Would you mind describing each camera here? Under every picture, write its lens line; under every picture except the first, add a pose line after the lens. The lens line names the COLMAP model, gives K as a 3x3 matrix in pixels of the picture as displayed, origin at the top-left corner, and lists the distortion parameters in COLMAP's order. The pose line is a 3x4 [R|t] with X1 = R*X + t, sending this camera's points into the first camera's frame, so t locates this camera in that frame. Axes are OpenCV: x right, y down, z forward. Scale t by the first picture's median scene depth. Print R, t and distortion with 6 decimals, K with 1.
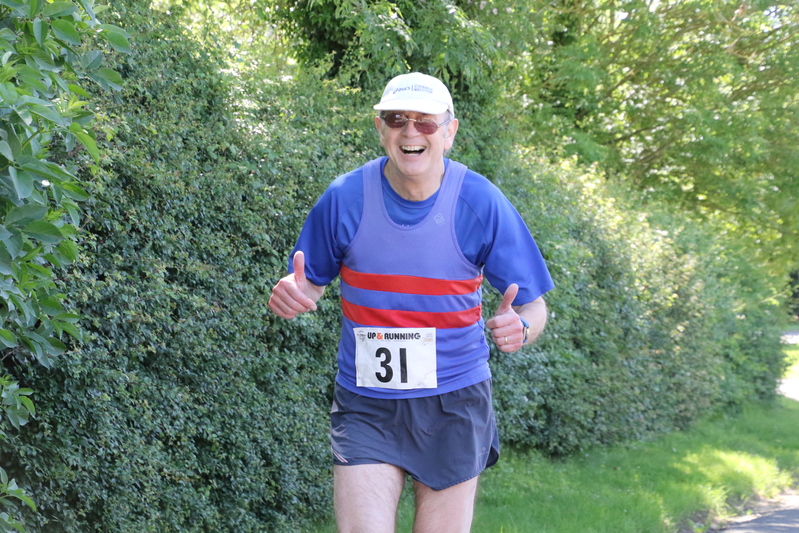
lens RADIAL K [[2223.7, 0, 378.3], [0, 2223.7, 311.5], [0, 0, 1]] dist [0.904319, 1.992902]
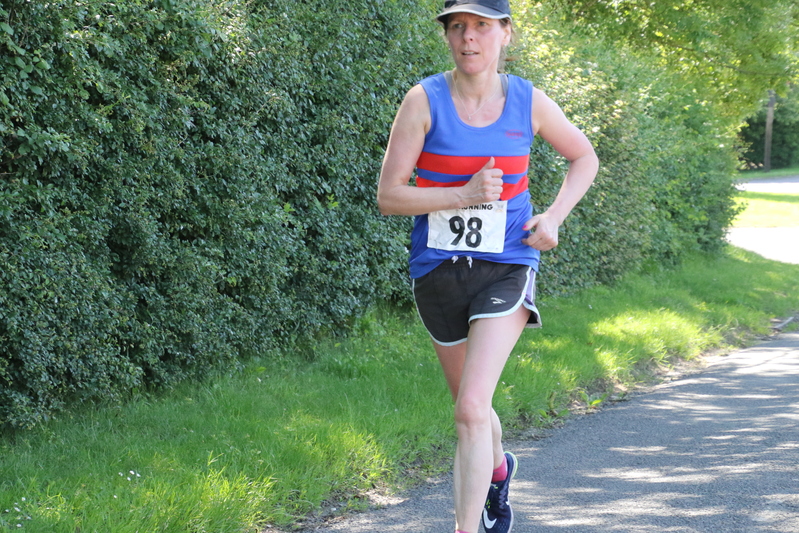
lens RADIAL K [[2103.8, 0, 376.1], [0, 2103.8, 311.4], [0, 0, 1]] dist [0.787711, 1.860874]
pose [[0.999797, 0.020151, -0.000487, 0.043034], [-0.020063, 0.997180, 0.072316, 0.003200], [0.001943, -0.072292, 0.997382, 0.146724]]
